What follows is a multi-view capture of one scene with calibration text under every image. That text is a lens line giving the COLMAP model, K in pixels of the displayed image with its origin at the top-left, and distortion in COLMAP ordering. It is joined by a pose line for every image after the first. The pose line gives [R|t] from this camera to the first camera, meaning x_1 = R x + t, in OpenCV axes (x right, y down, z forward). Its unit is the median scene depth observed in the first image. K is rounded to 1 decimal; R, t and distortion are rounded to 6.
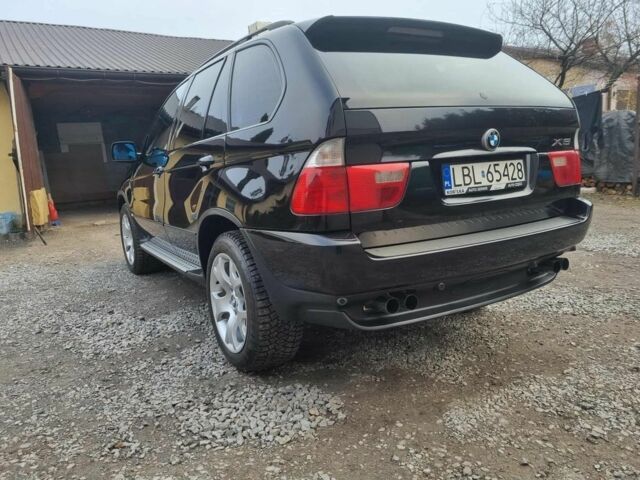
lens RADIAL K [[450.1, 0, 320.0], [0, 450.1, 240.0], [0, 0, 1]] dist [0.031132, -0.002422]
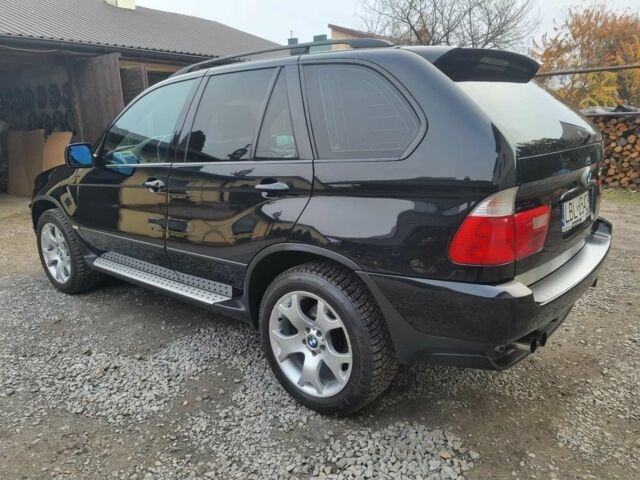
lens RADIAL K [[450.1, 0, 320.0], [0, 450.1, 240.0], [0, 0, 1]] dist [0.031132, -0.002422]
pose [[0.951909, -0.044877, 0.303077, -0.510530], [0.028664, 0.997920, 0.057736, -0.140450], [-0.305038, -0.046272, 0.951215, 0.151146]]
